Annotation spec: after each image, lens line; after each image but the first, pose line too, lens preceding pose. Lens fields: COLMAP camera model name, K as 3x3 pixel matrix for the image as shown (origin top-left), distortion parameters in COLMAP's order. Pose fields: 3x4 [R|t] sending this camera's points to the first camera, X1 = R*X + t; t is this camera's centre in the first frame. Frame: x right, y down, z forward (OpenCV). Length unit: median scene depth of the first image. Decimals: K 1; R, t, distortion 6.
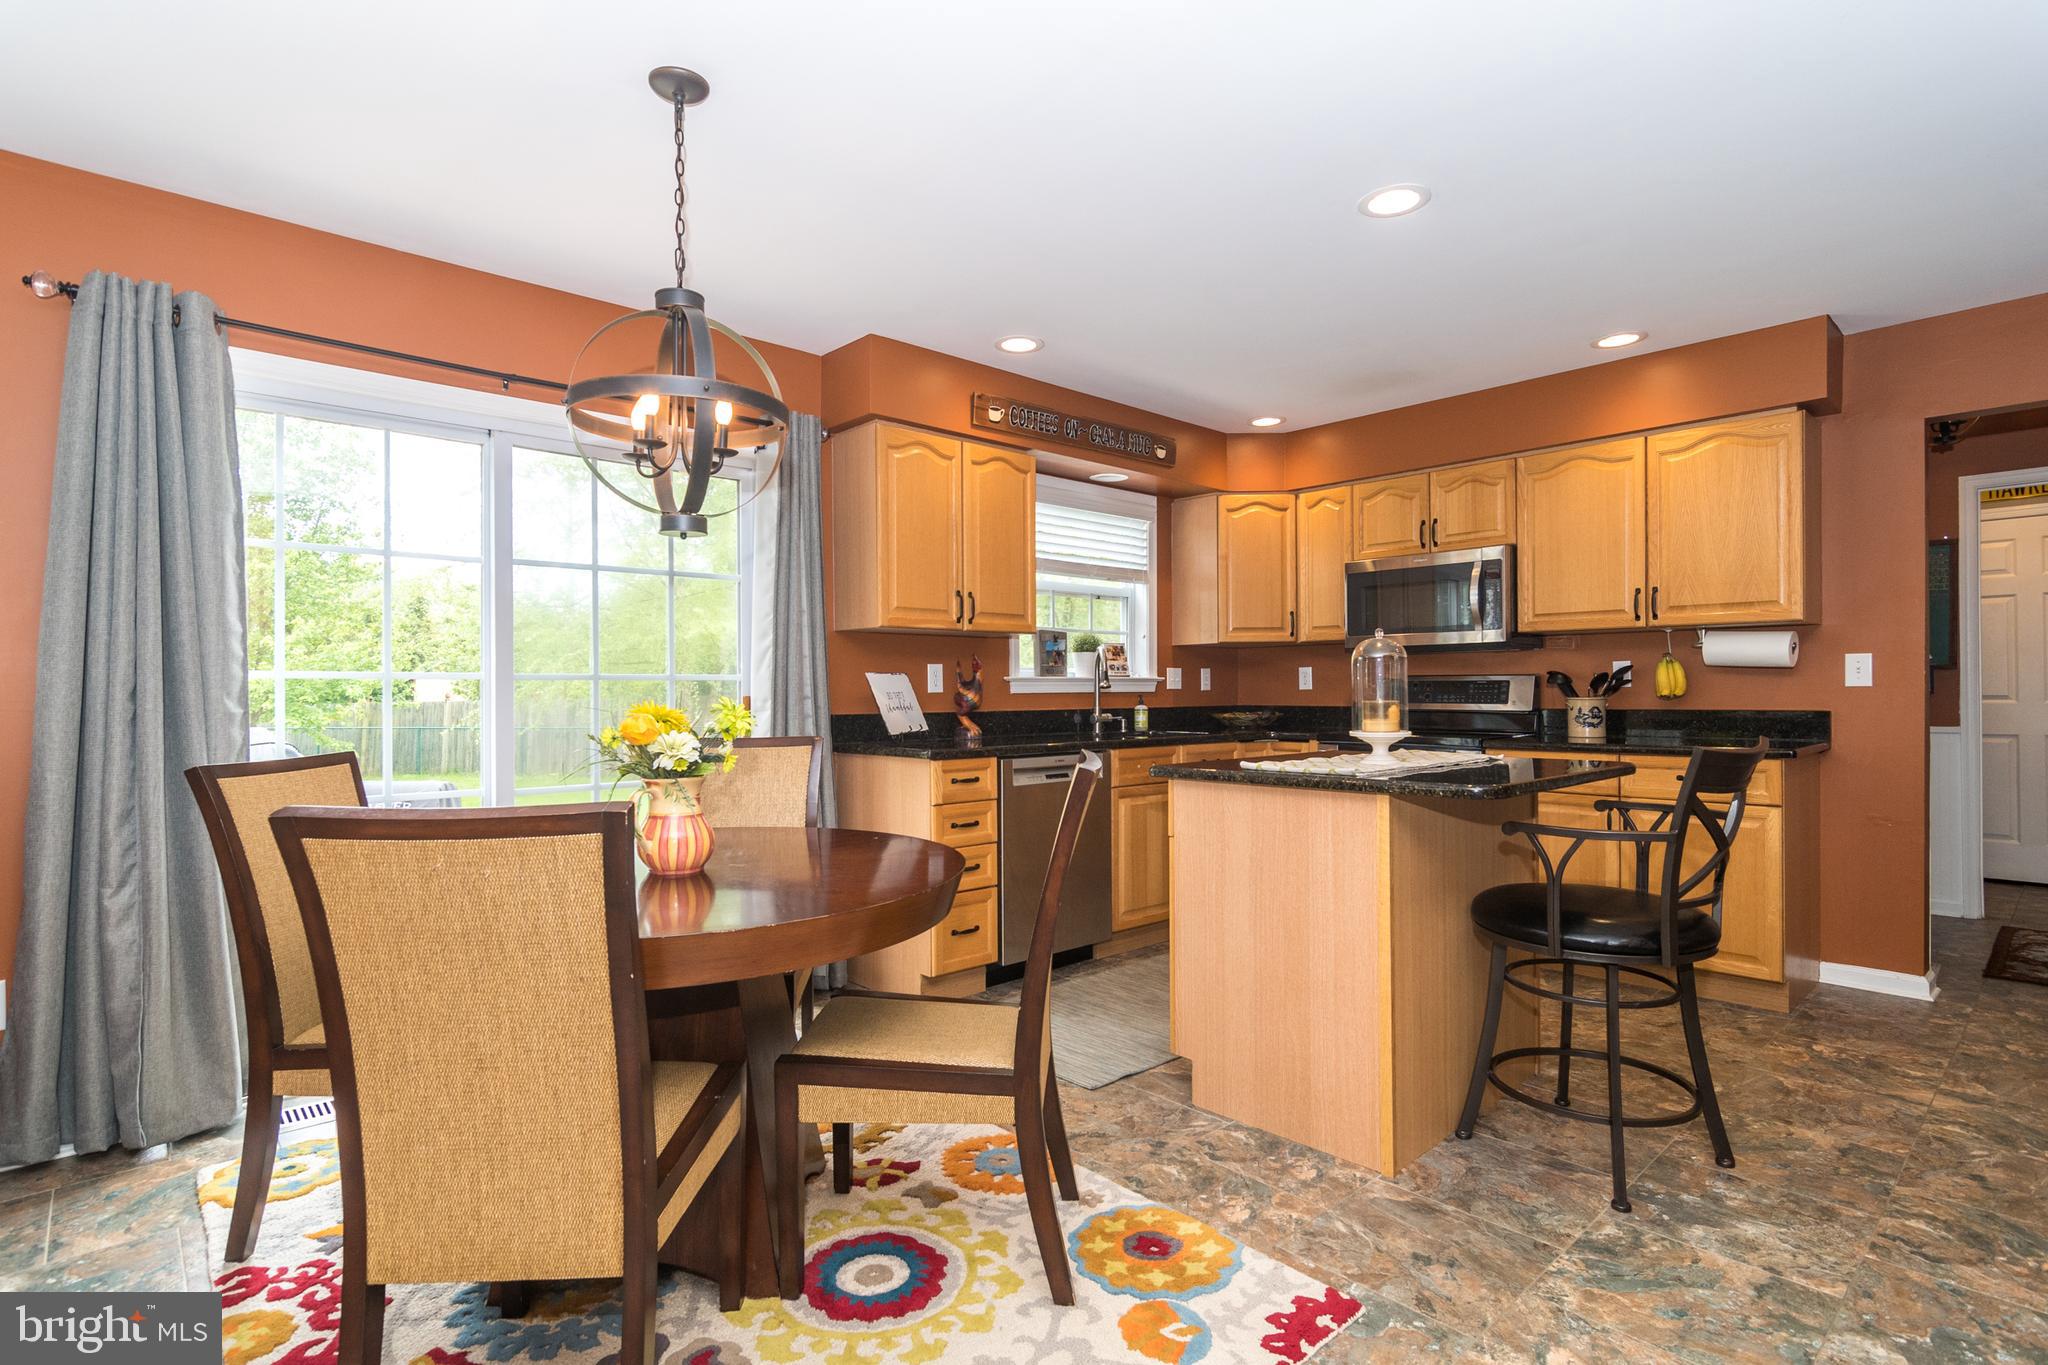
lens RADIAL K [[1018.5, 0, 1025.4], [0, 1018.5, 691.4], [0, 0, 1]] dist [-0.001924, -0.000030]
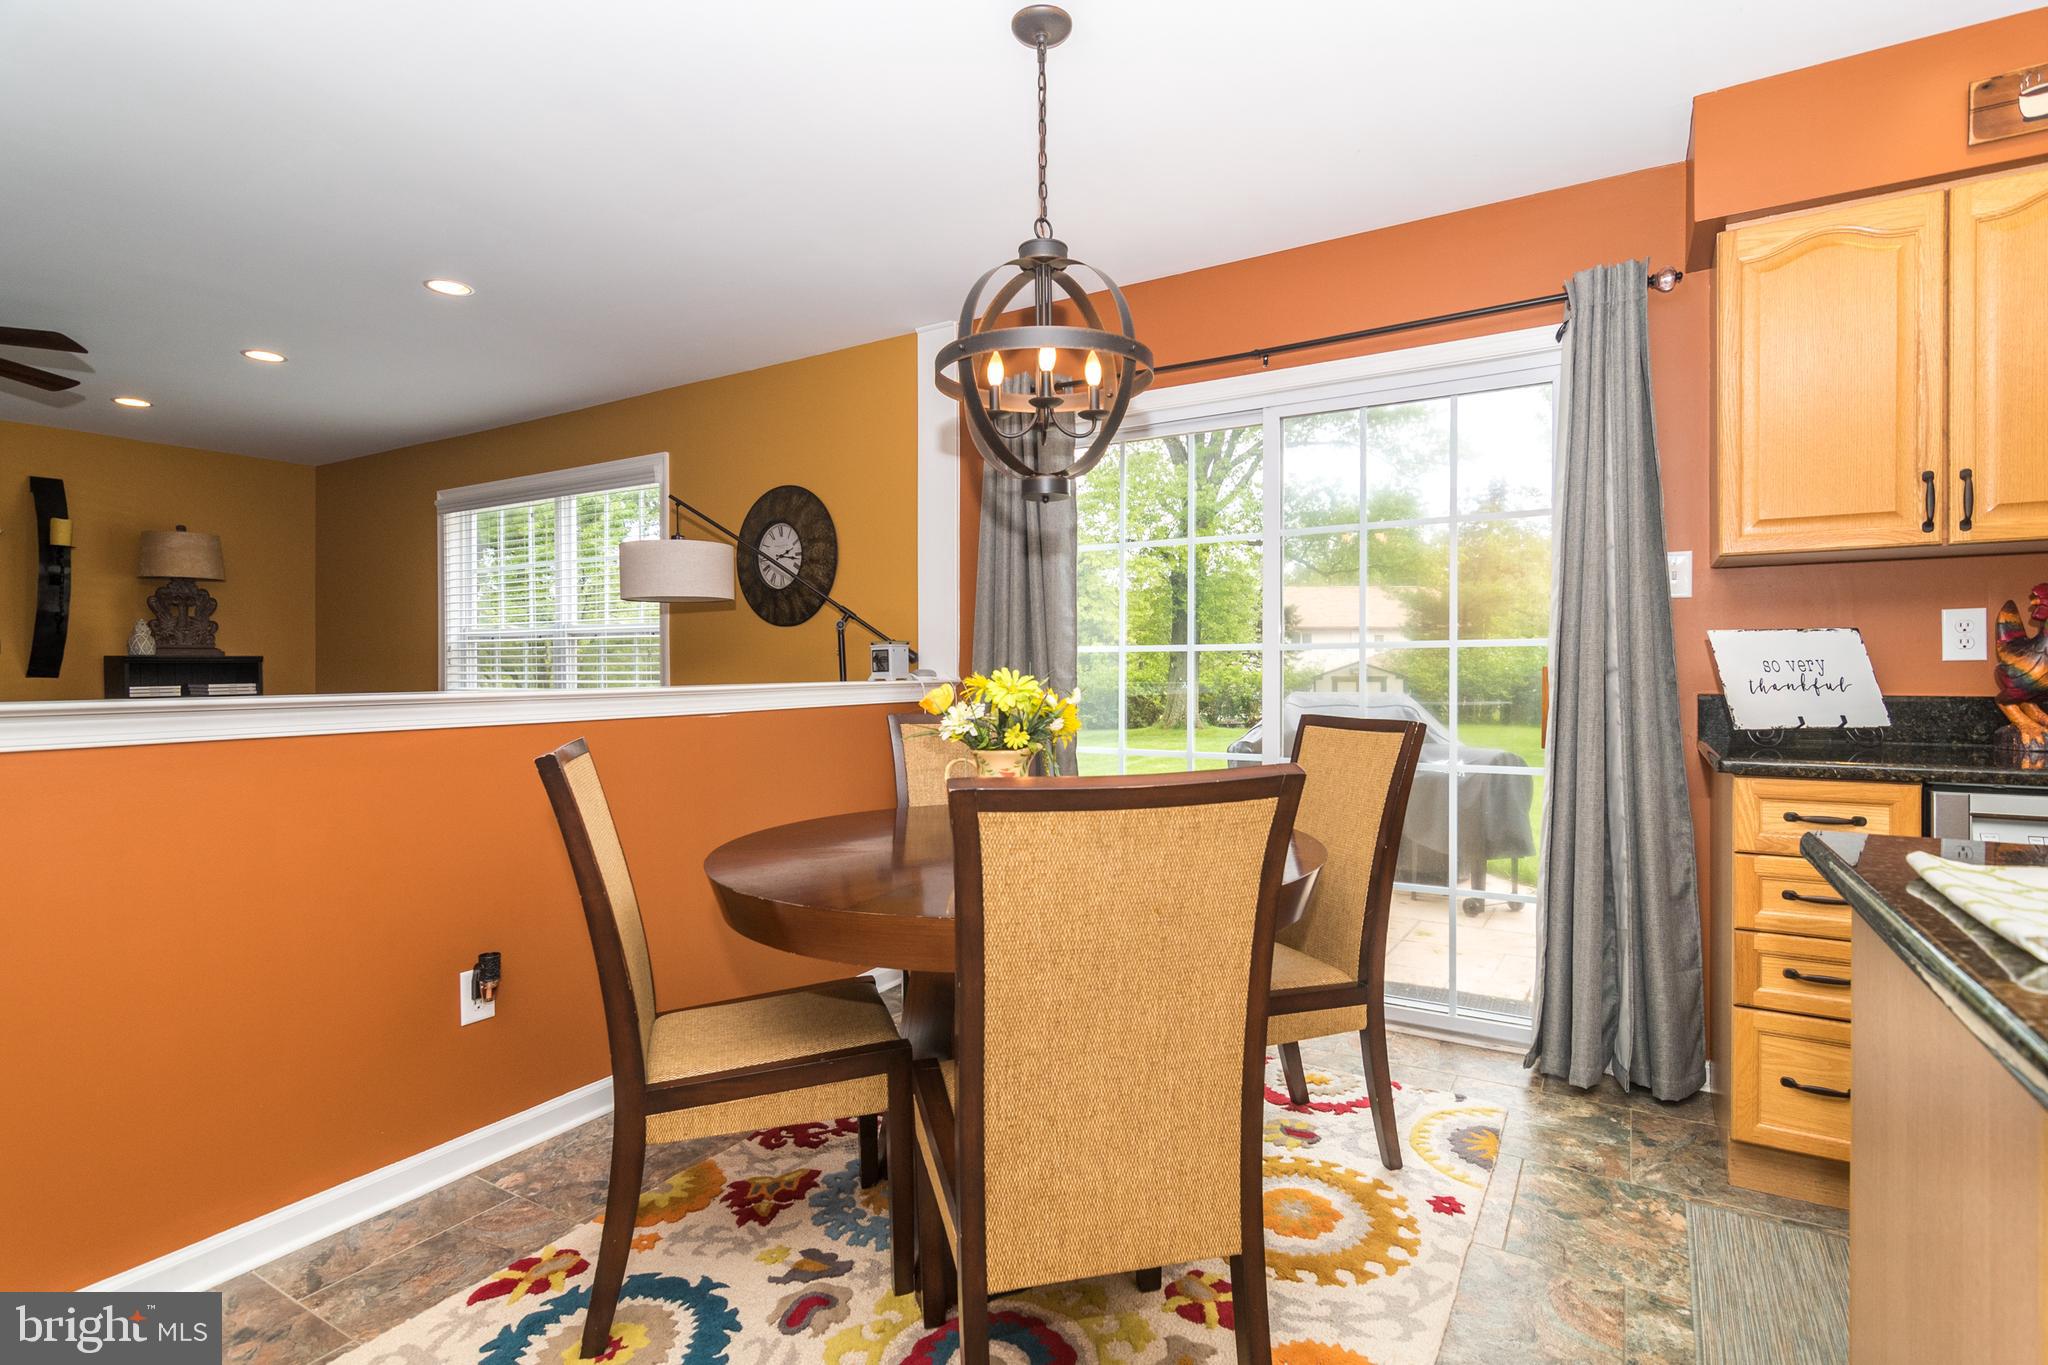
lens RADIAL K [[994.0, 0, 1027.9], [0, 994.0, 668.6], [0, 0, 1]] dist [0.000388, 0.000229]
pose [[0.279080, 0.001253, -0.960267, 0.325595], [-0.000211, 0.999999, 0.001243, 0.005260], [0.960268, -0.000144, 0.279080, 0.420304]]
